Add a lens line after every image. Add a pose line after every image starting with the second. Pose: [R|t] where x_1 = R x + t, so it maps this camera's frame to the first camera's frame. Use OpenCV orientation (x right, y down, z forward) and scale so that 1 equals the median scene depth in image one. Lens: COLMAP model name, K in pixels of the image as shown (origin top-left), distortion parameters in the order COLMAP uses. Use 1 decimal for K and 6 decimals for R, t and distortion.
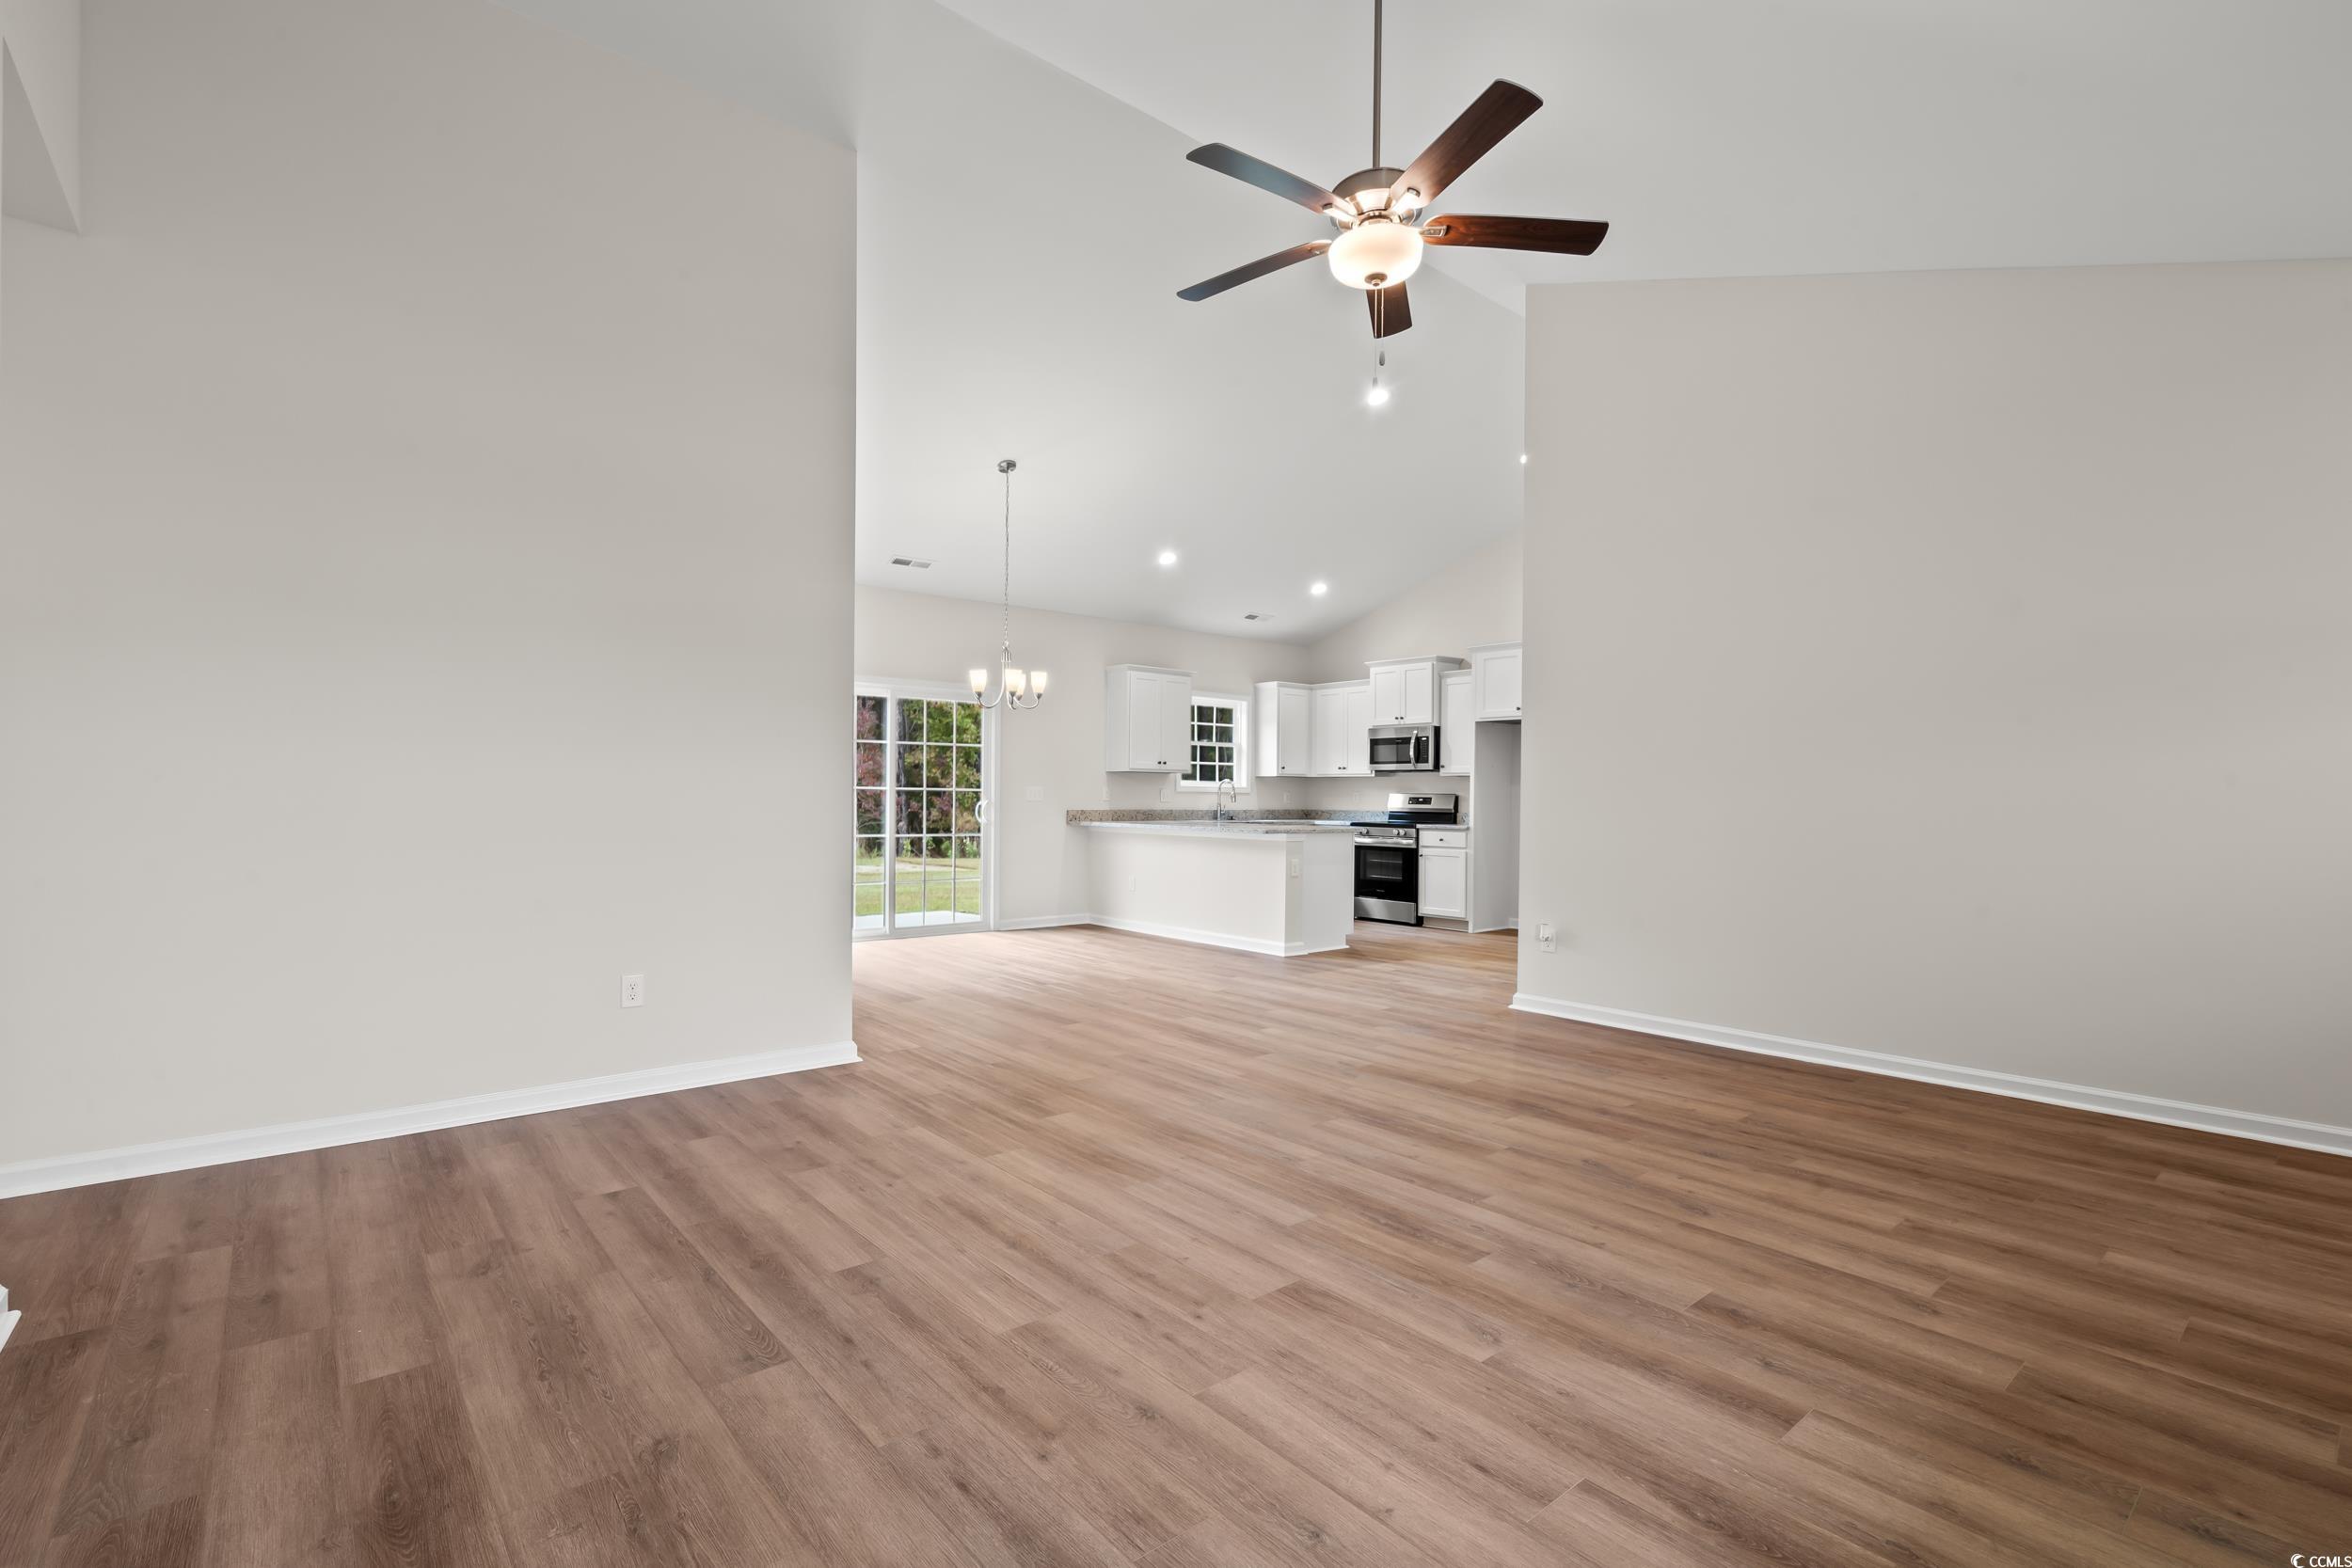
lens RADIAL K [[1069.4, 0, 1175.0], [0, 1069.4, 792.0], [0, 0, 1]] dist [-0.001549, 0.000857]
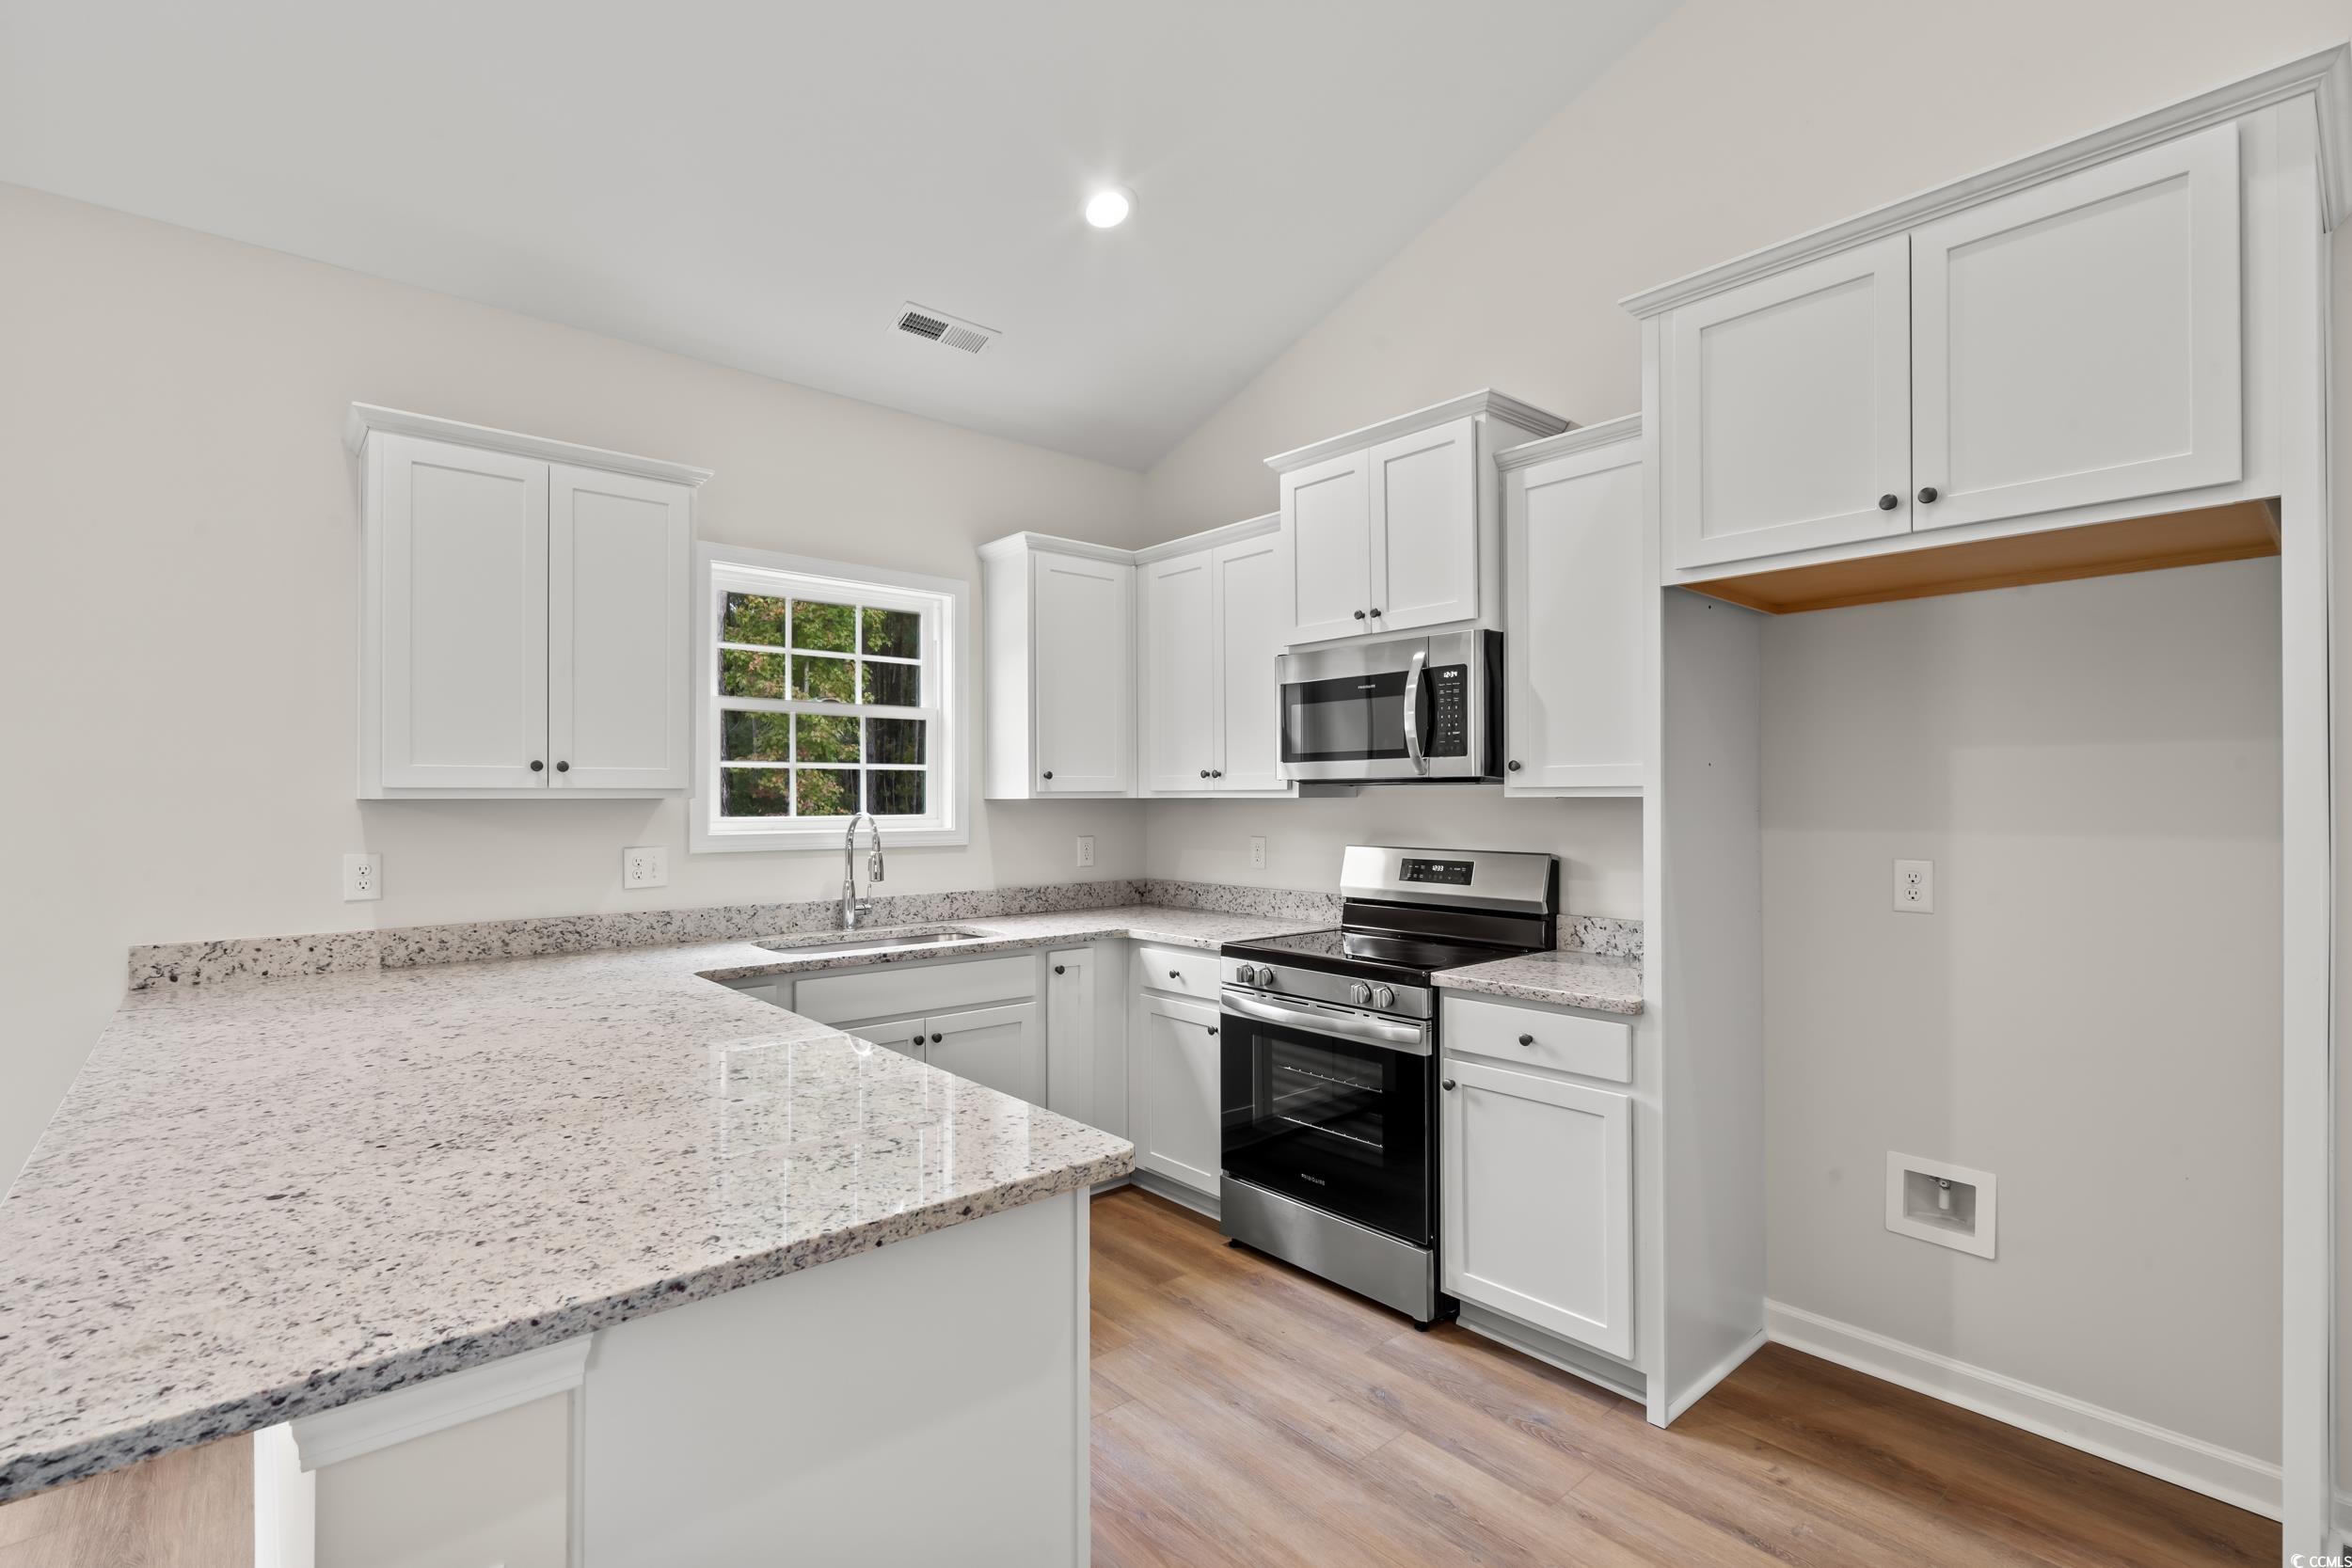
lens RADIAL K [[1069.4, 0, 1177.2], [0, 1069.4, 783.8], [0, 0, 1]] dist [-0.001549, 0.000857]
pose [[0.999880, -0.014597, 0.005272, 0.151632], [0.014636, 0.999865, -0.007427, -0.017574], [-0.005162, 0.007504, 0.999959, 0.688476]]
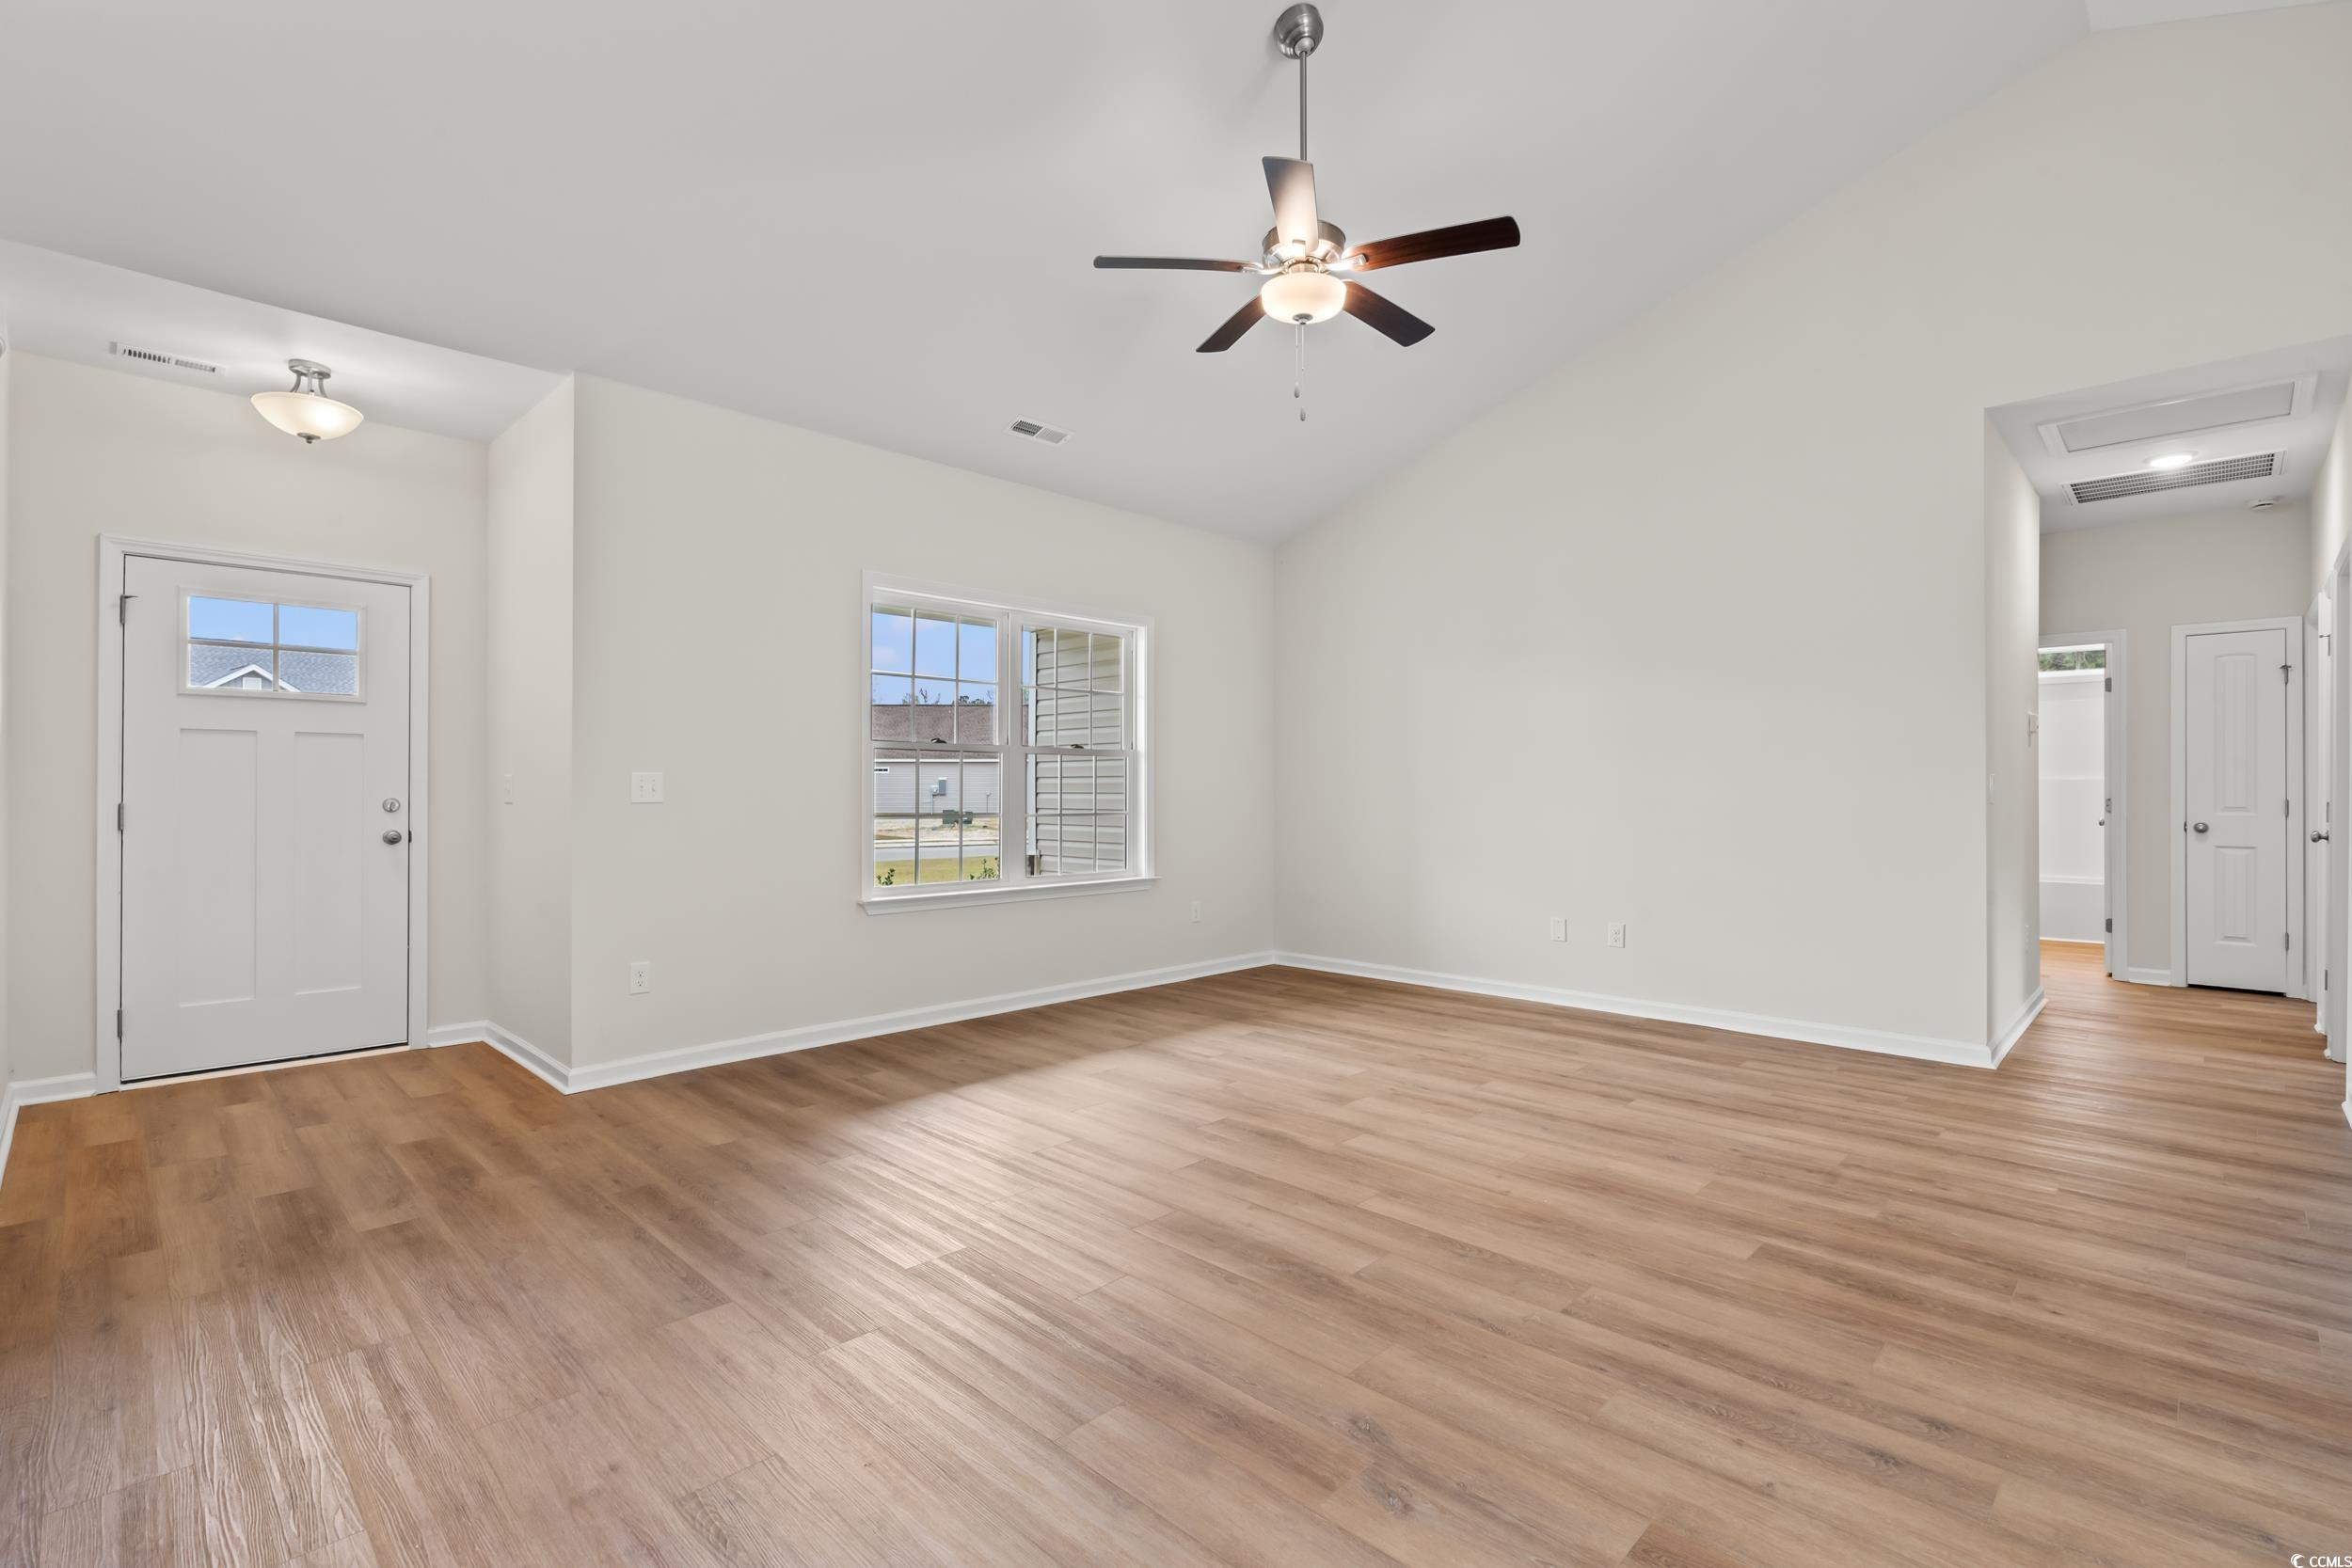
lens RADIAL K [[1069.4, 0, 1175.2], [0, 1069.4, 786.5], [0, 0, 1]] dist [-0.001549, 0.000857]
pose [[-0.995614, -0.011951, -0.092791, 0.281721], [-0.011556, 0.999922, -0.004787, 0.006279], [0.092841, -0.003694, -0.995674, 1.406967]]
